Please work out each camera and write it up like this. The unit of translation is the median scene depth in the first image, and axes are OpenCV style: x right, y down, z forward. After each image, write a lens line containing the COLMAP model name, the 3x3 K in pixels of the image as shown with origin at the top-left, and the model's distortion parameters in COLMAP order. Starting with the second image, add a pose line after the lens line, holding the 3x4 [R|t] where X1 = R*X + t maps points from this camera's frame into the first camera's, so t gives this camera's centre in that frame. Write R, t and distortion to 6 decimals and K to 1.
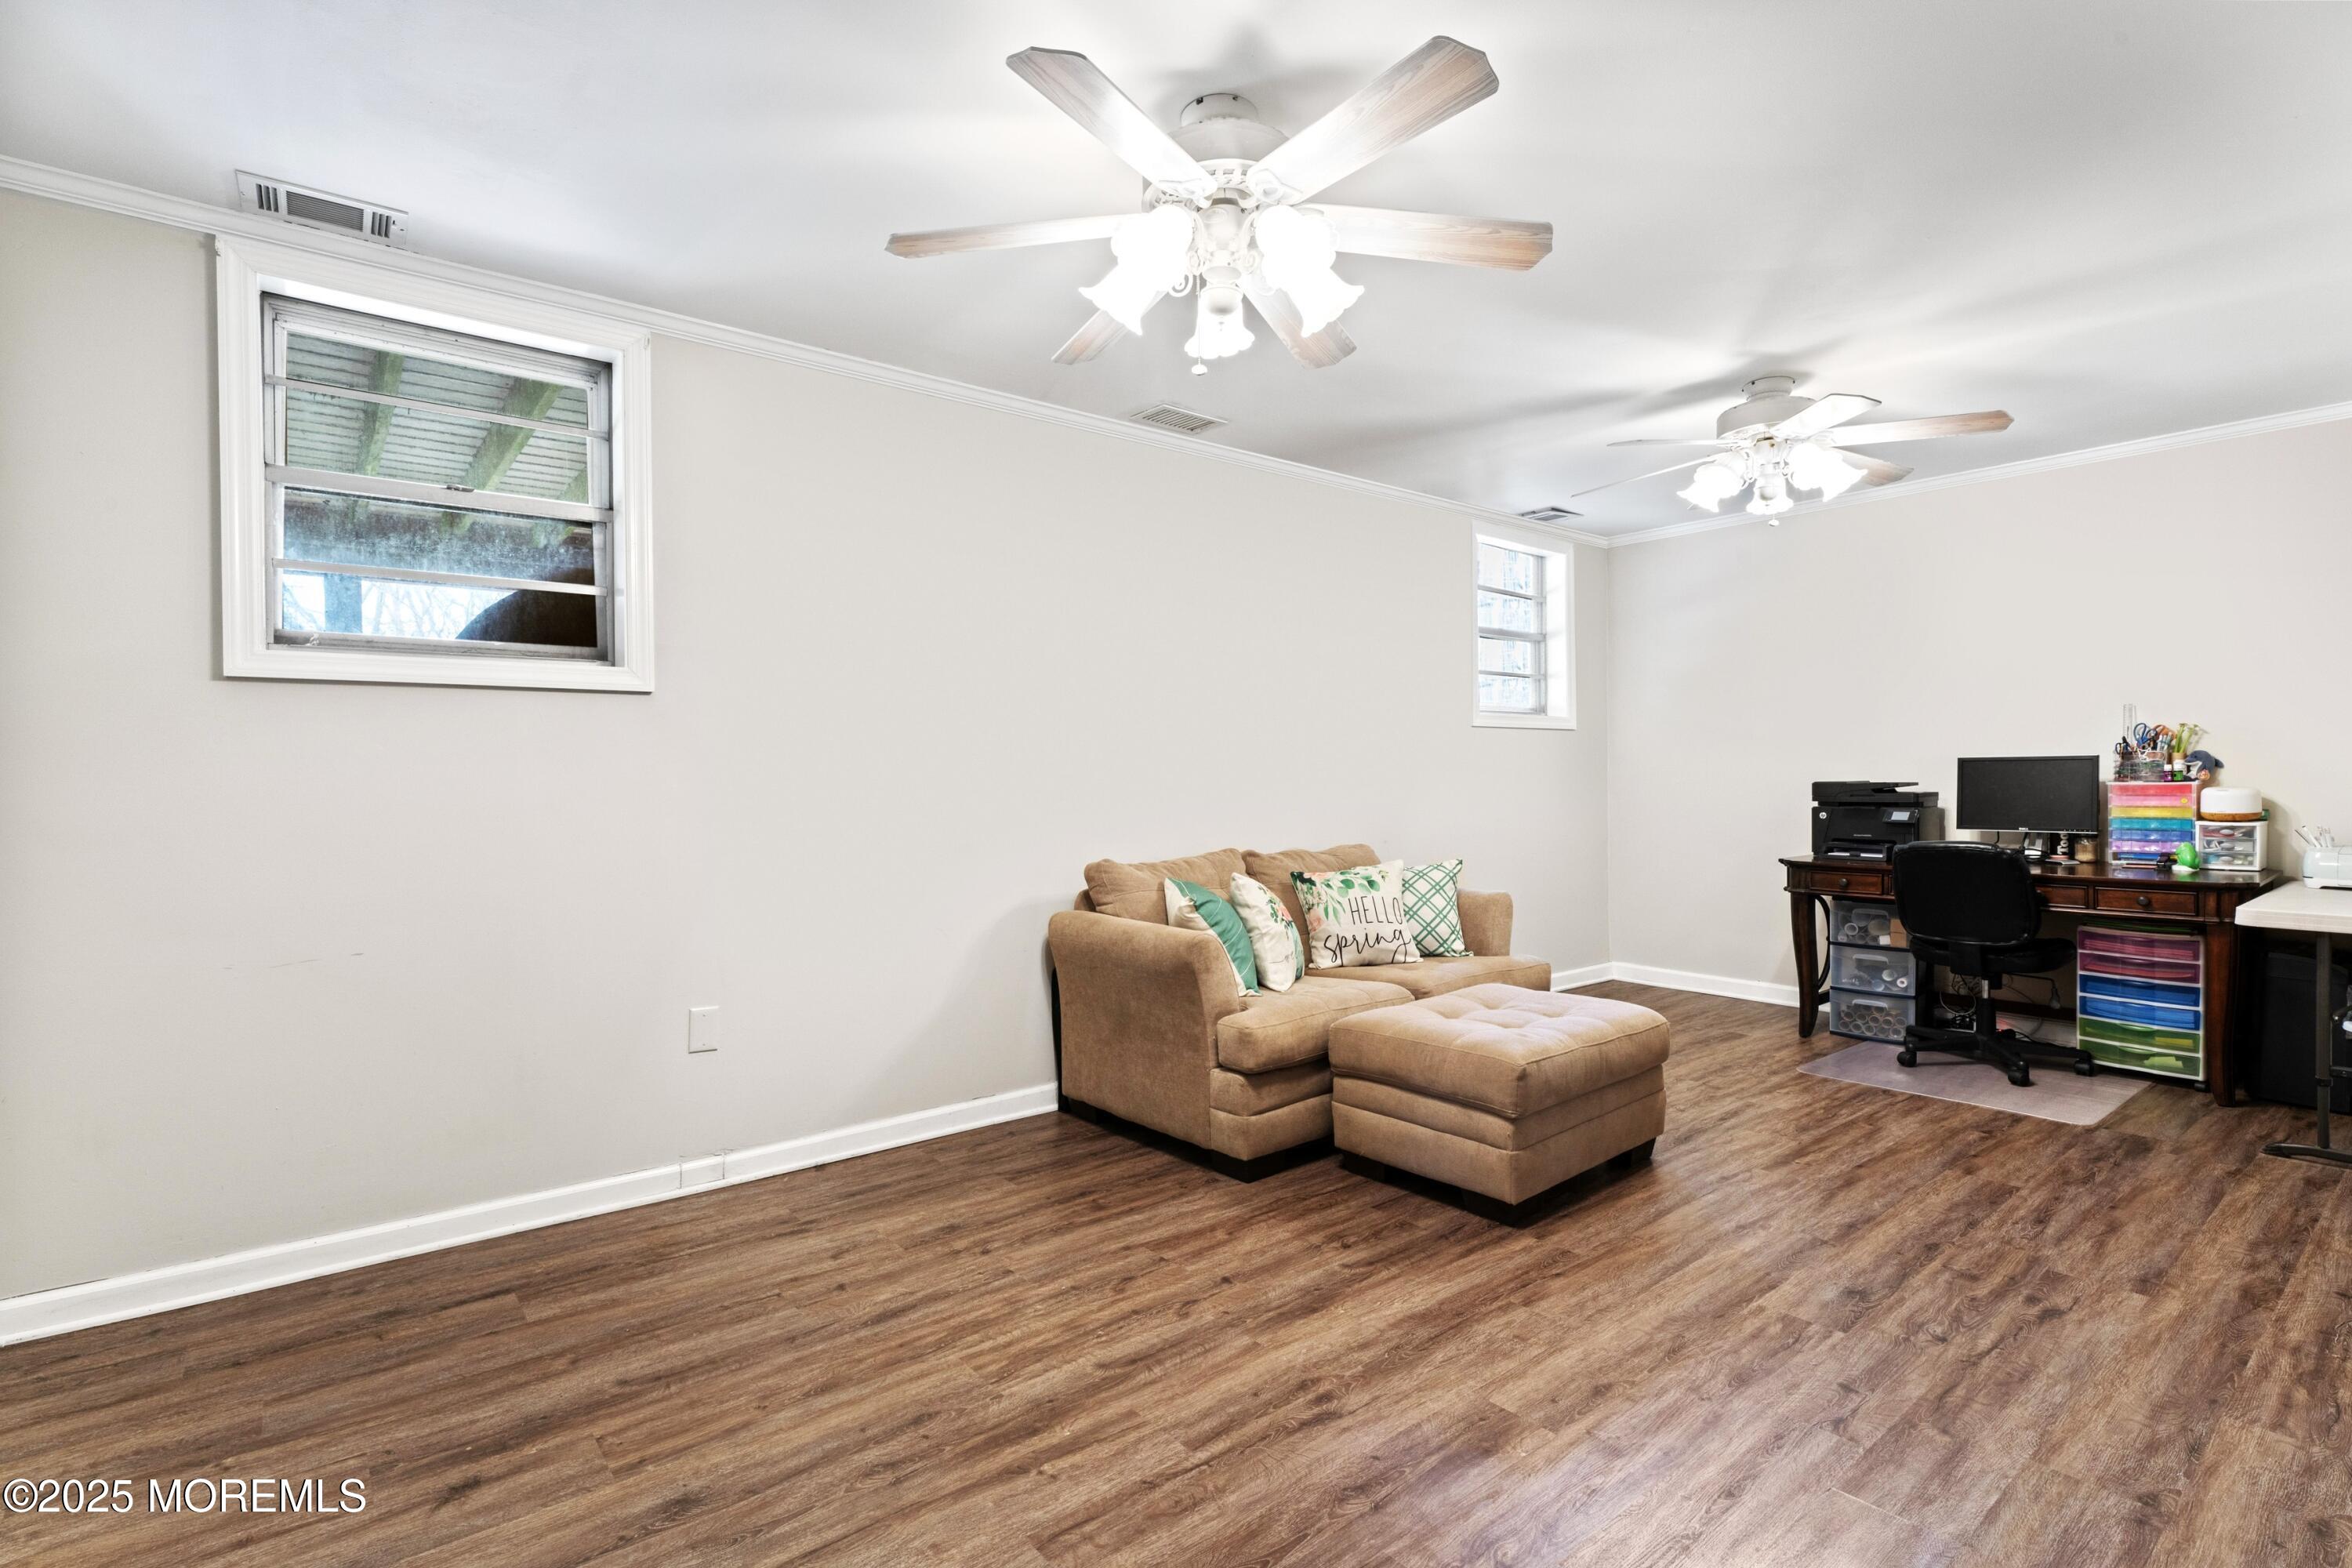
lens RADIAL K [[1141.0, 0, 1178.0], [0, 1141.0, 783.7], [0, 0, 1]] dist [0.002621, -0.000013]
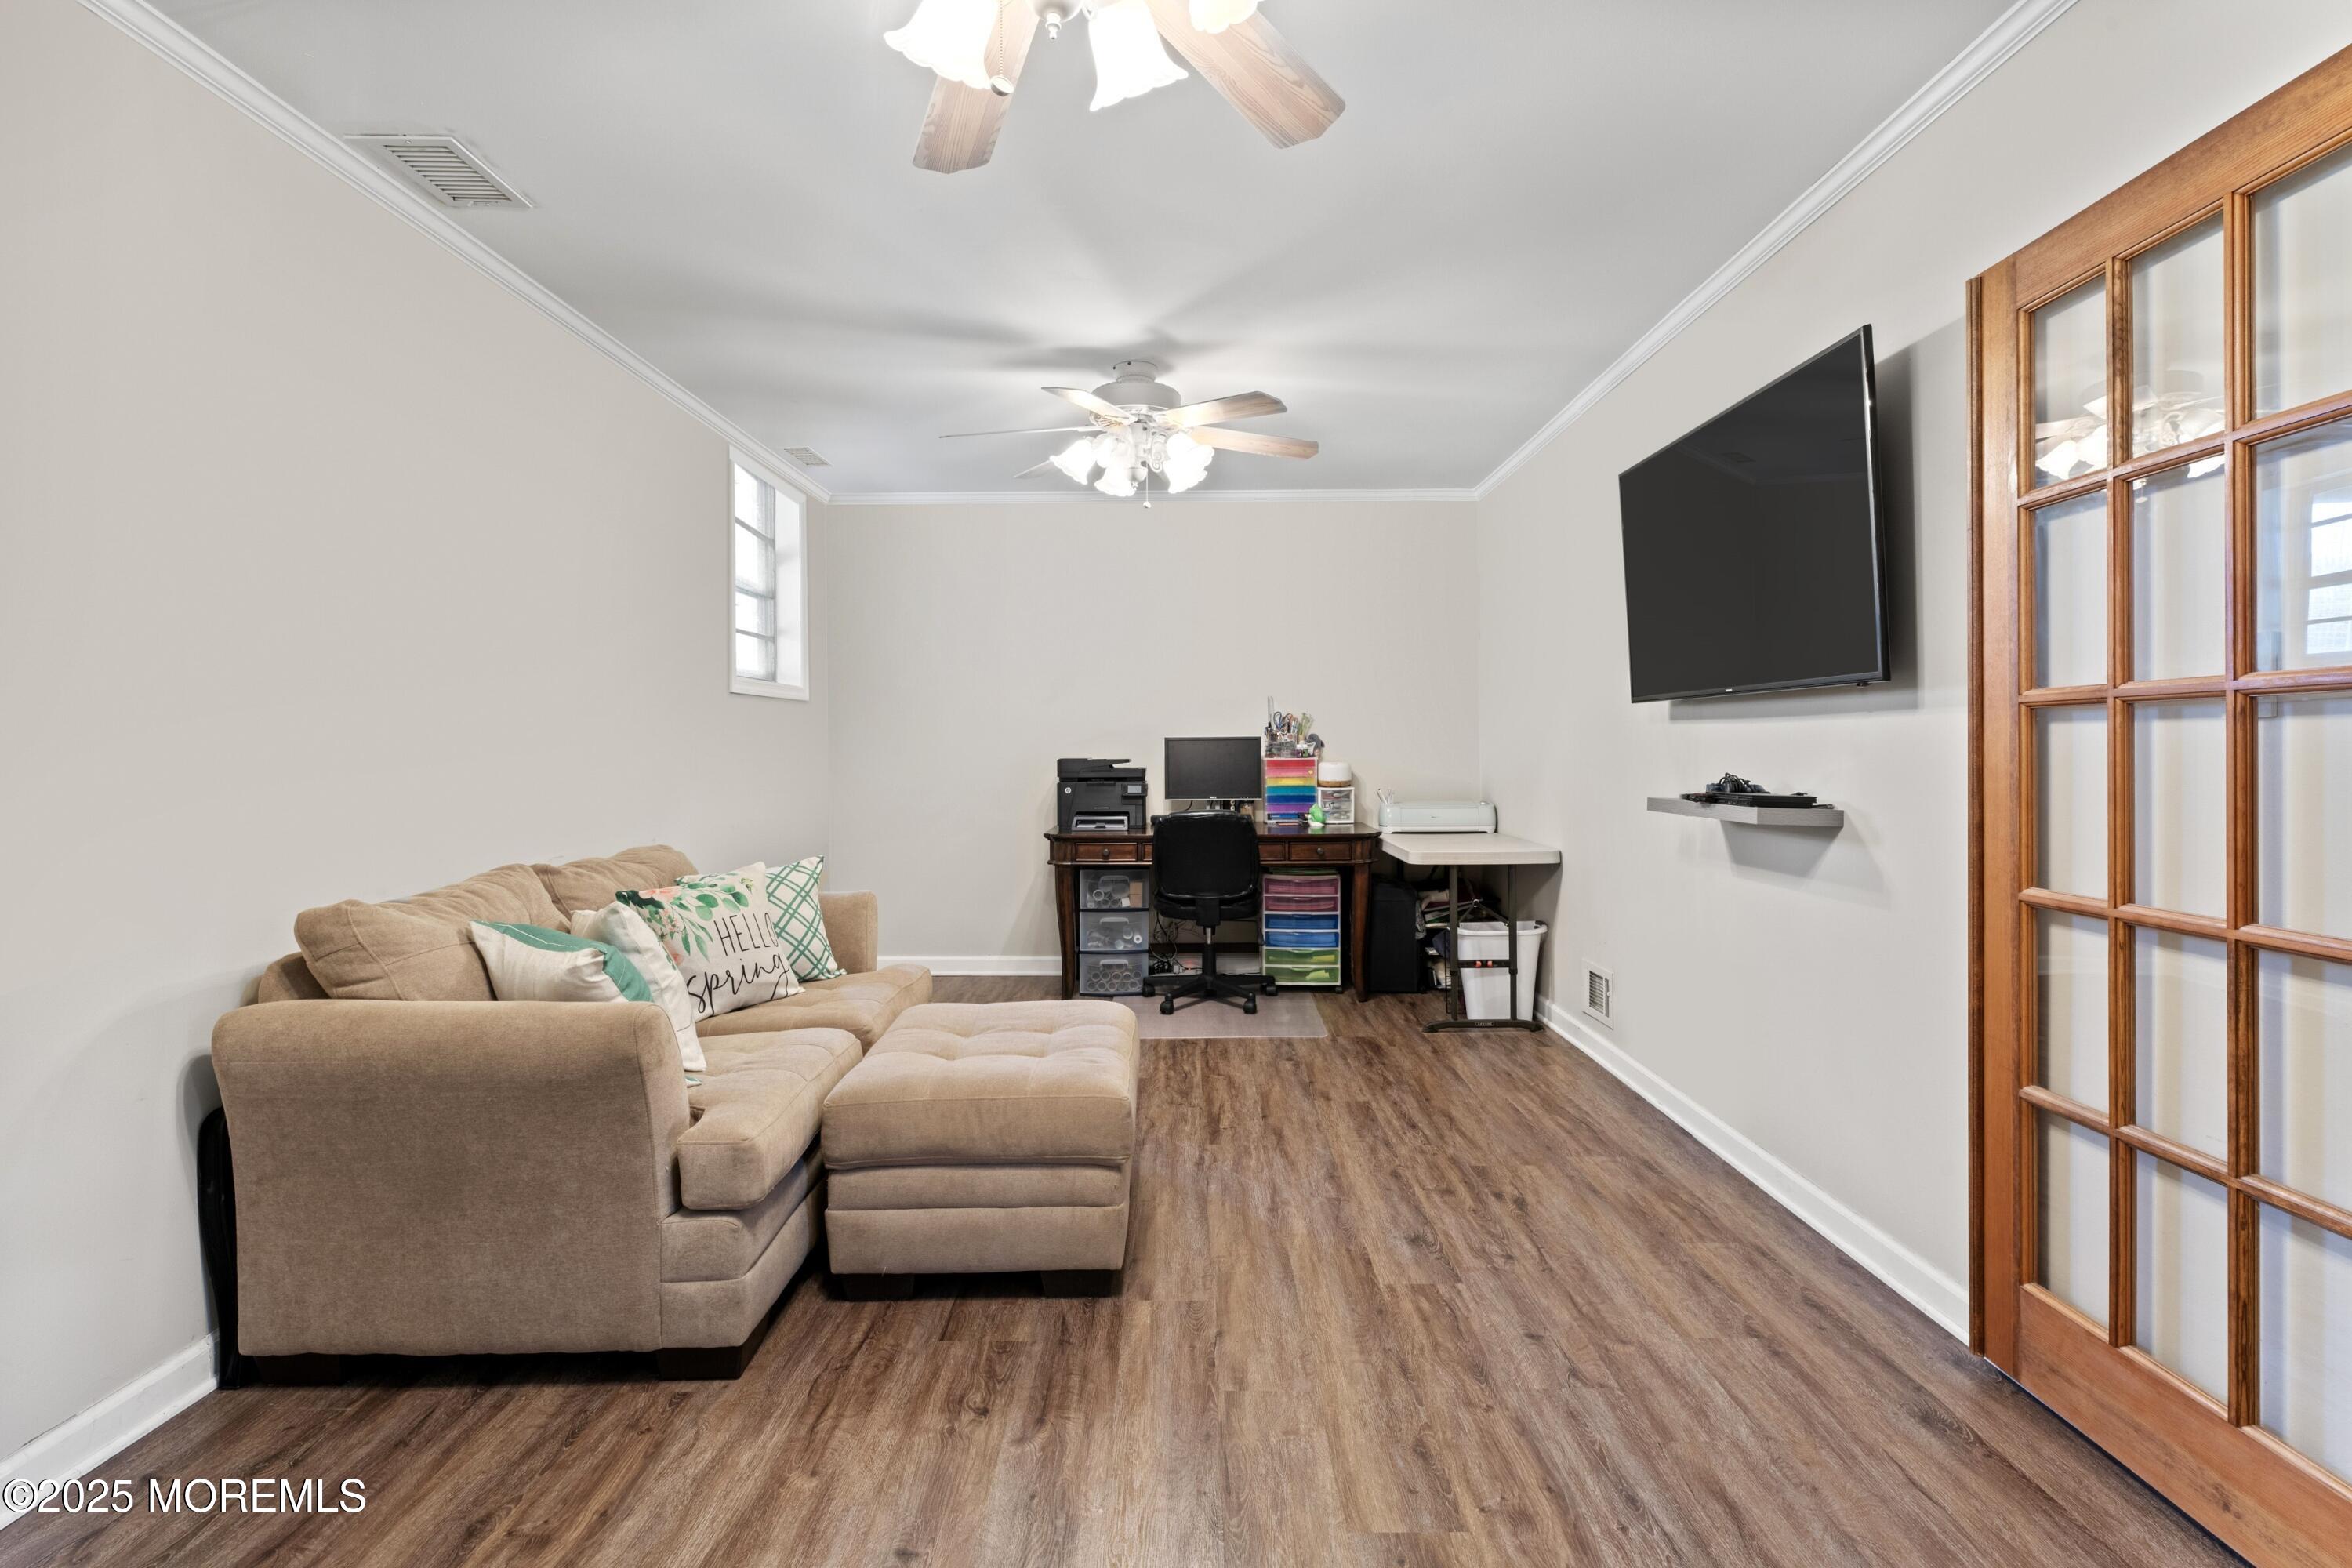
lens RADIAL K [[1130.5, 0, 1181.3], [0, 1130.5, 747.6], [0, 0, 1]] dist [-0.001417, -0.000285]
pose [[0.627753, 0.004713, 0.778399, -0.241442], [0.005334, 0.999932, -0.010356, -0.000618], [-0.778395, 0.010653, 0.627685, 0.339401]]
